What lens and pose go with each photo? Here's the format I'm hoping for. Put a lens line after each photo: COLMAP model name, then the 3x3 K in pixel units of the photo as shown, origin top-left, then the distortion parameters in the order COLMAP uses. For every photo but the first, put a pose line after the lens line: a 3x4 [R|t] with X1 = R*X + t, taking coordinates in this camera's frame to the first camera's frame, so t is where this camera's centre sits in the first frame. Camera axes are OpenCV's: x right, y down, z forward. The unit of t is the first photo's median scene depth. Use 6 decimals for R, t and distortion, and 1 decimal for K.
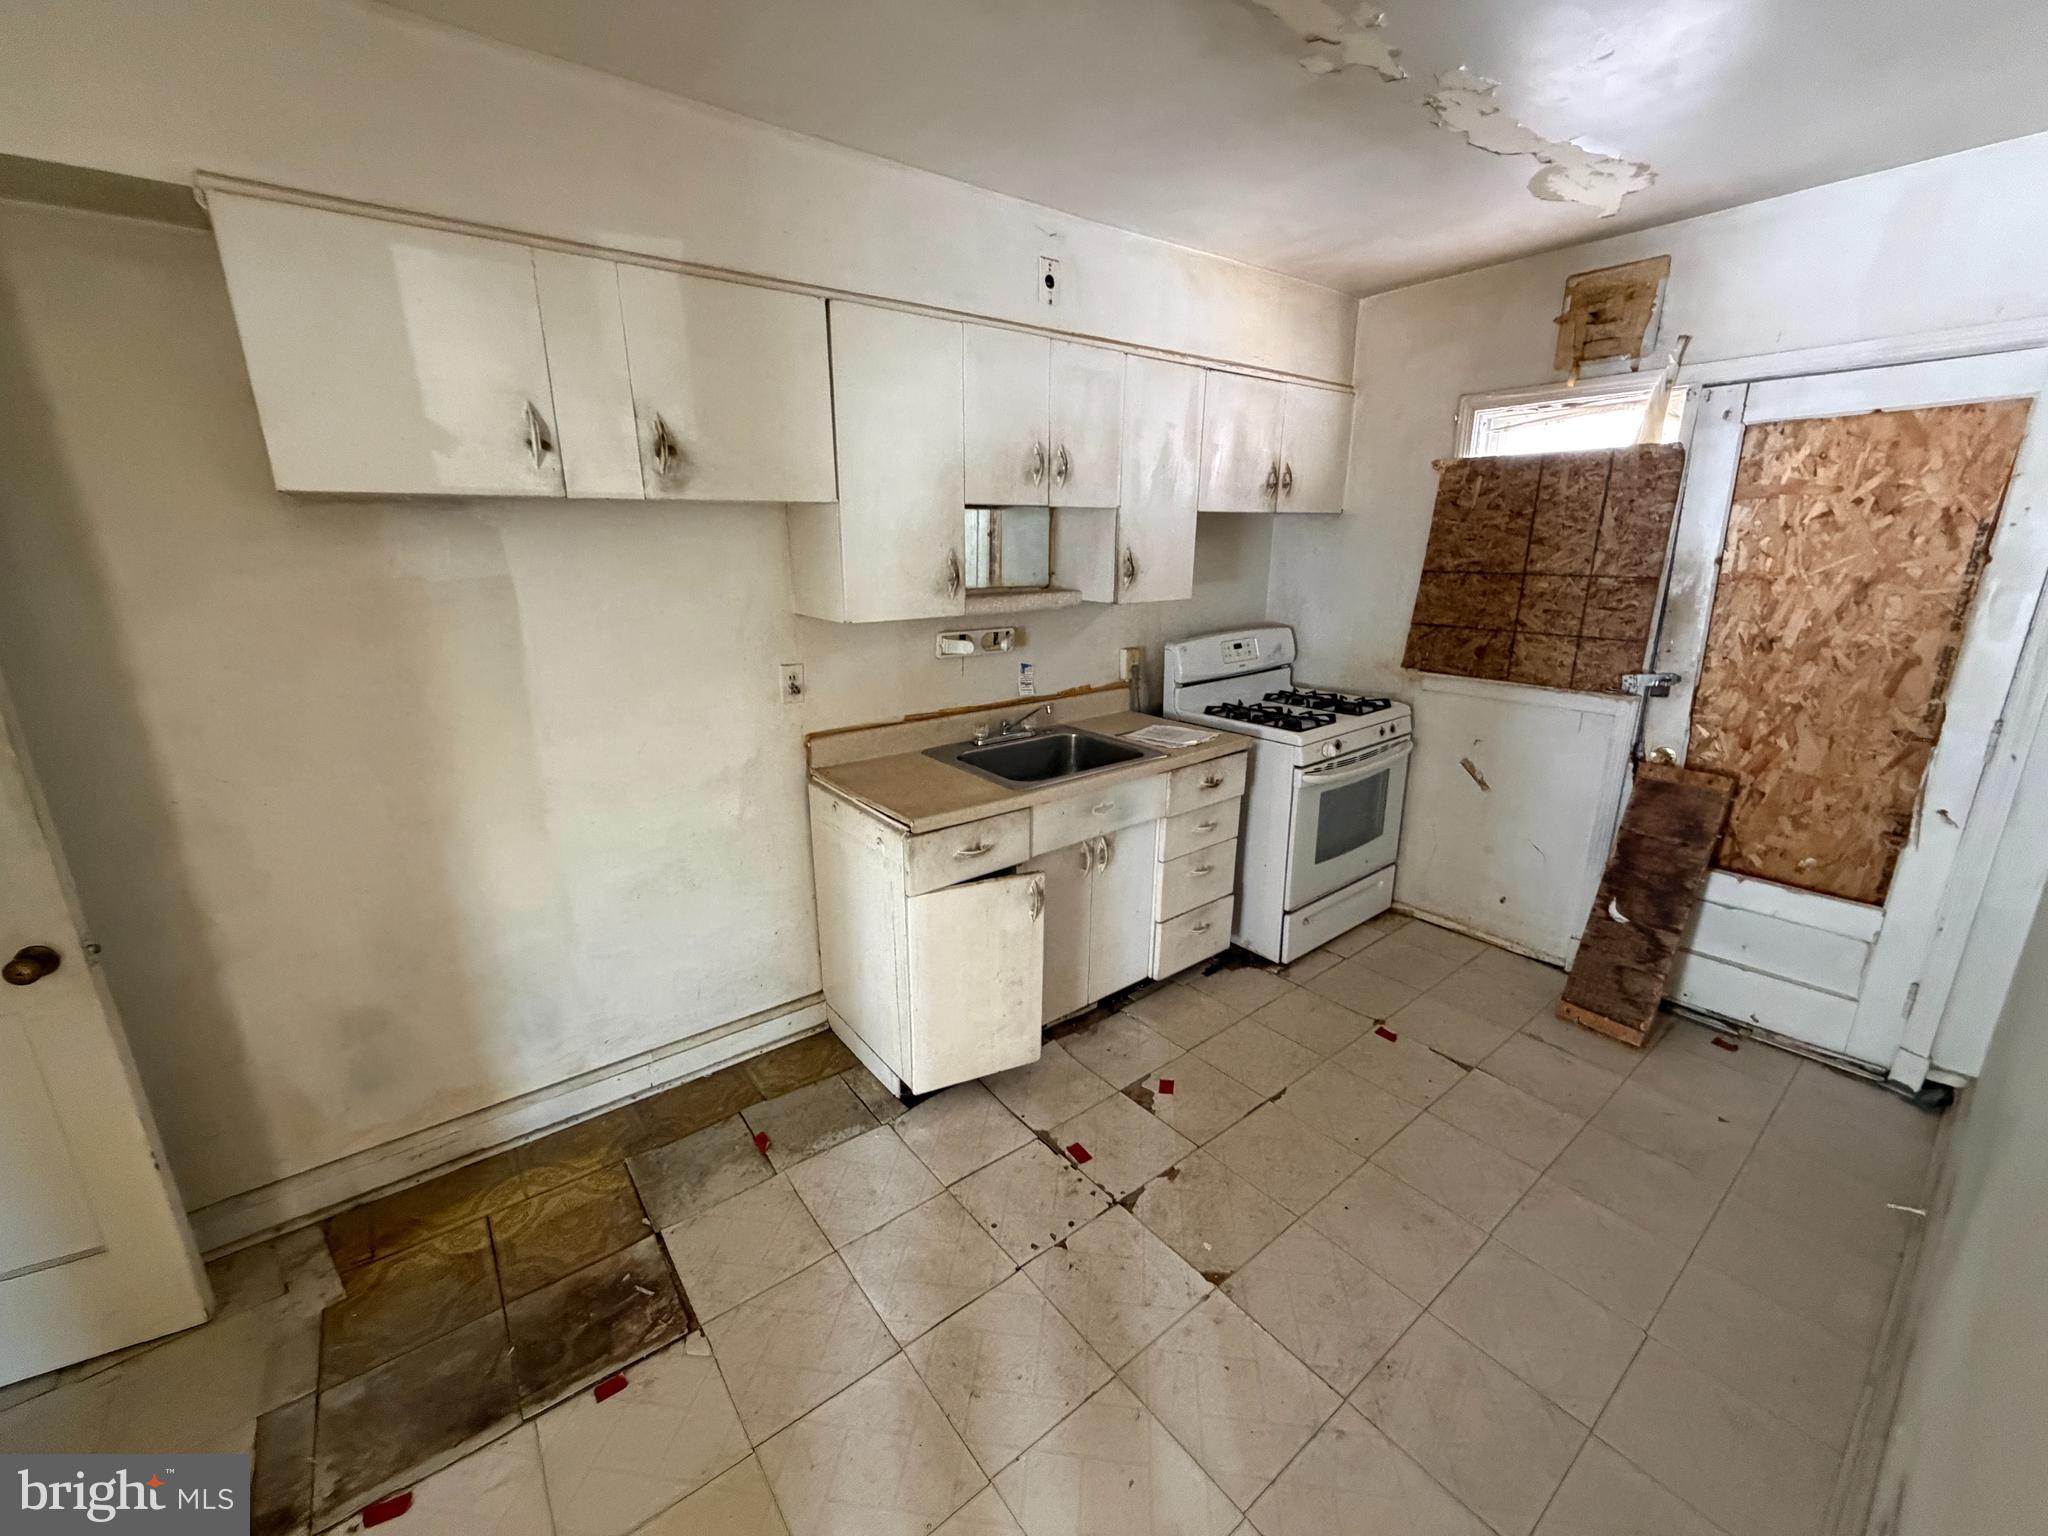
lens RADIAL K [[813.8, 0, 1025.0], [0, 813.8, 761.2], [0, 0, 1]] dist [0.000203, -0.000049]
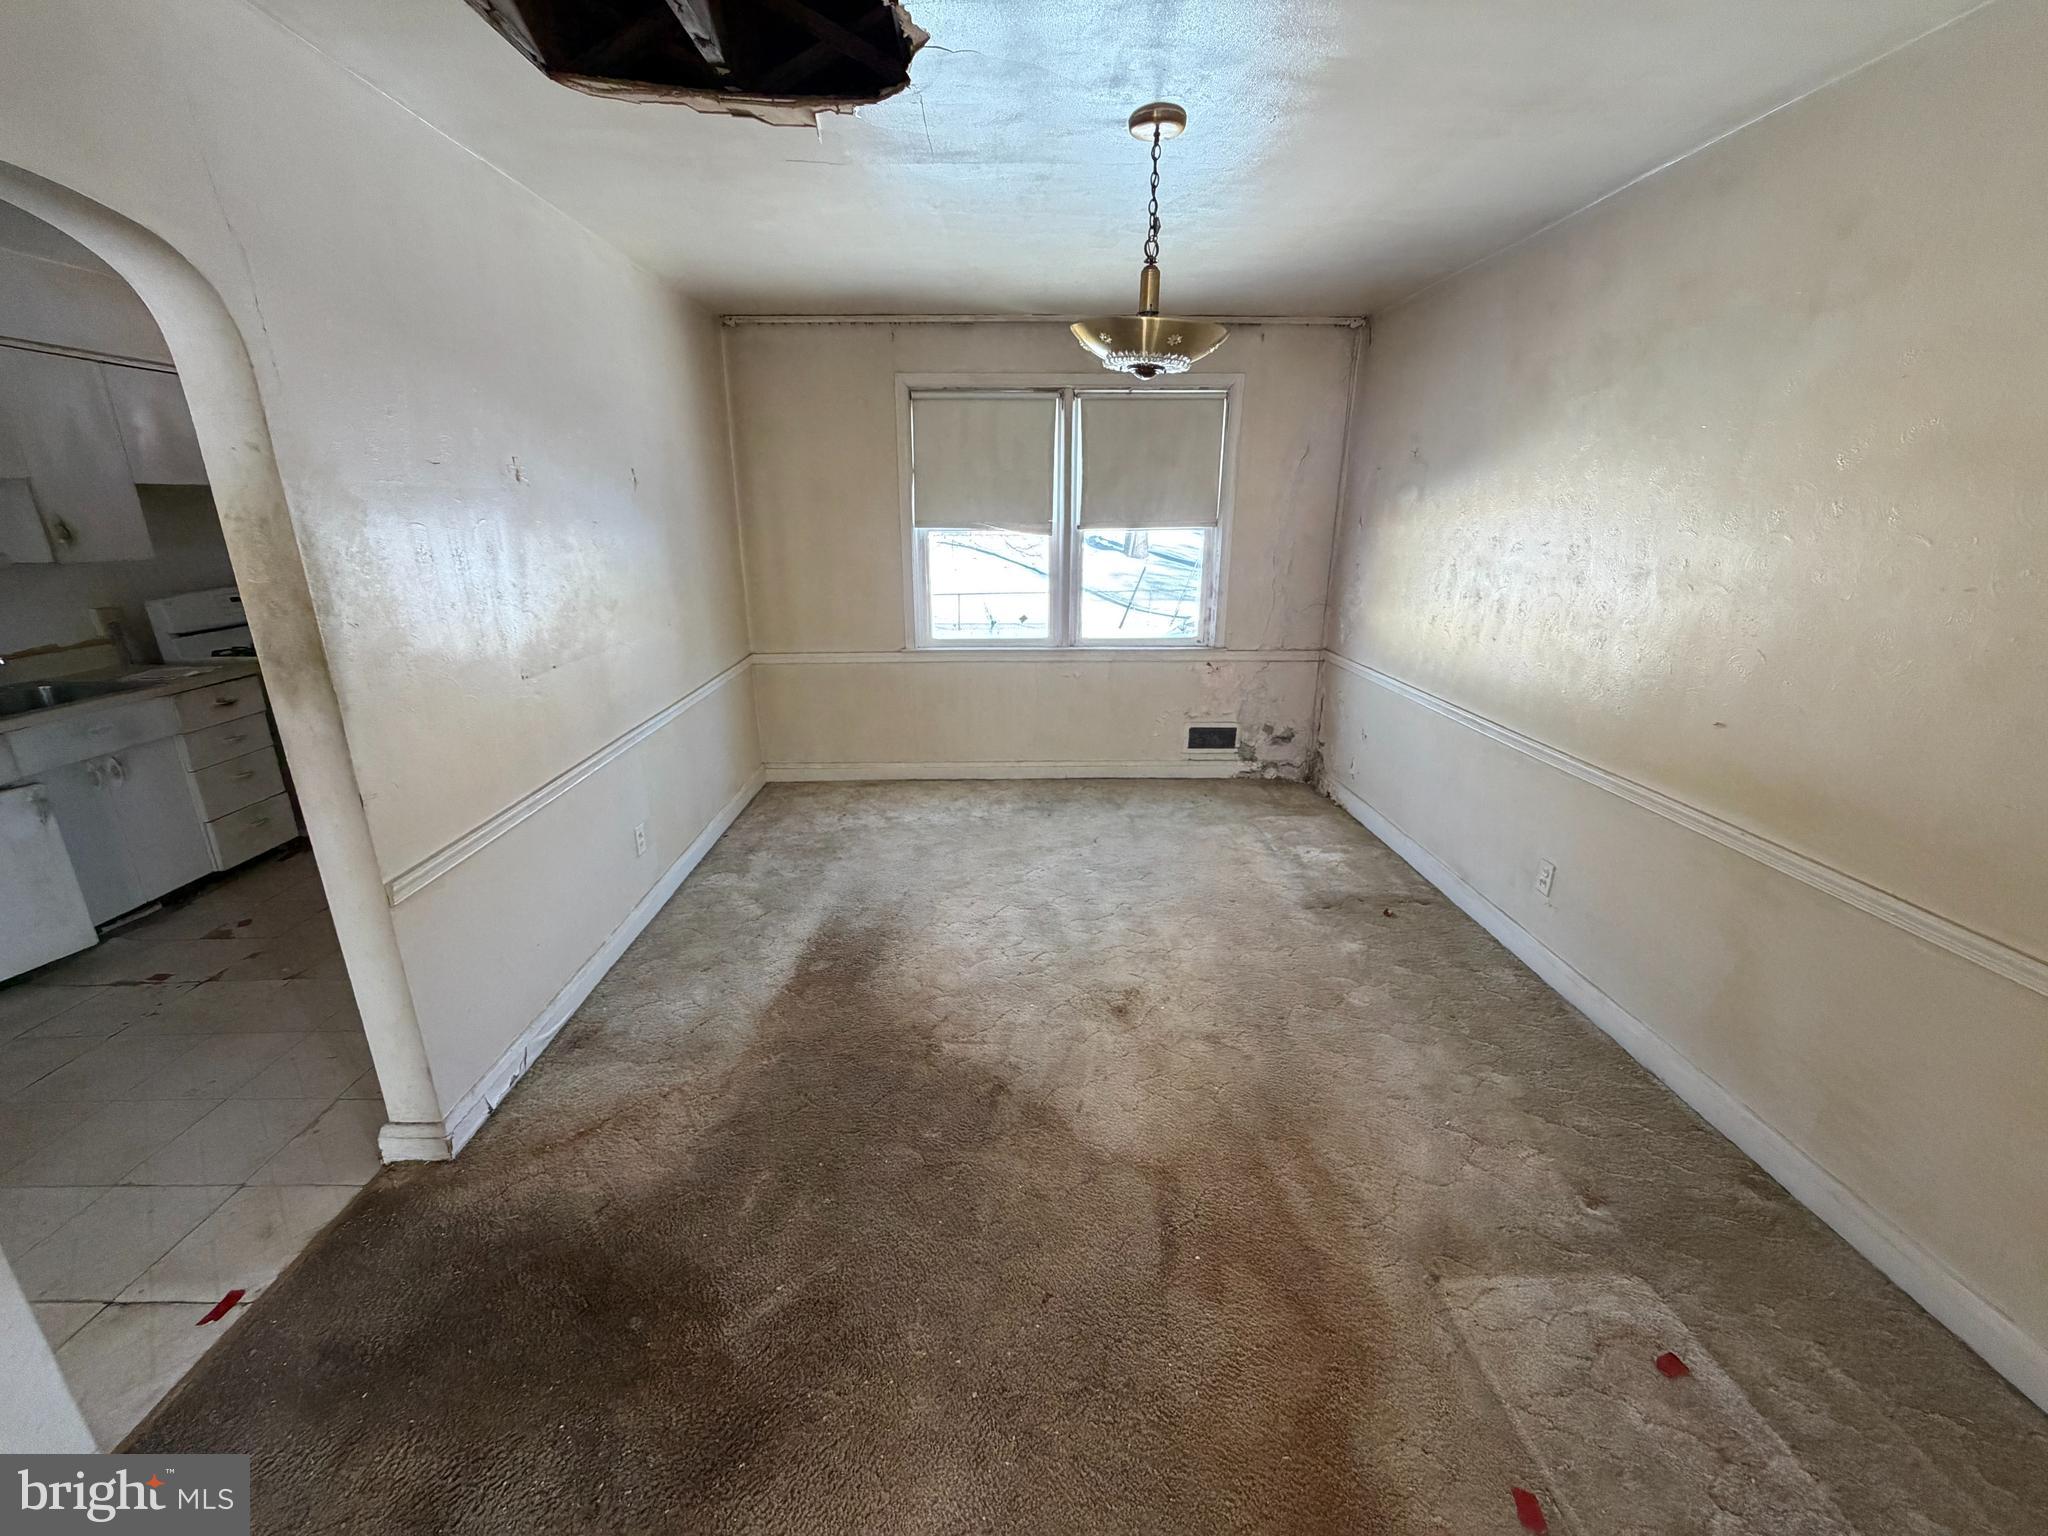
lens RADIAL K [[813.8, 0, 1026.9], [0, 813.8, 768.0], [0, 0, 1]] dist [0.000203, -0.000049]
pose [[0.596254, -0.235781, 0.767390, -0.022738], [0.209675, 0.968456, 0.134644, 0.220716], [-0.774930, 0.080620, 0.626884, -0.765177]]
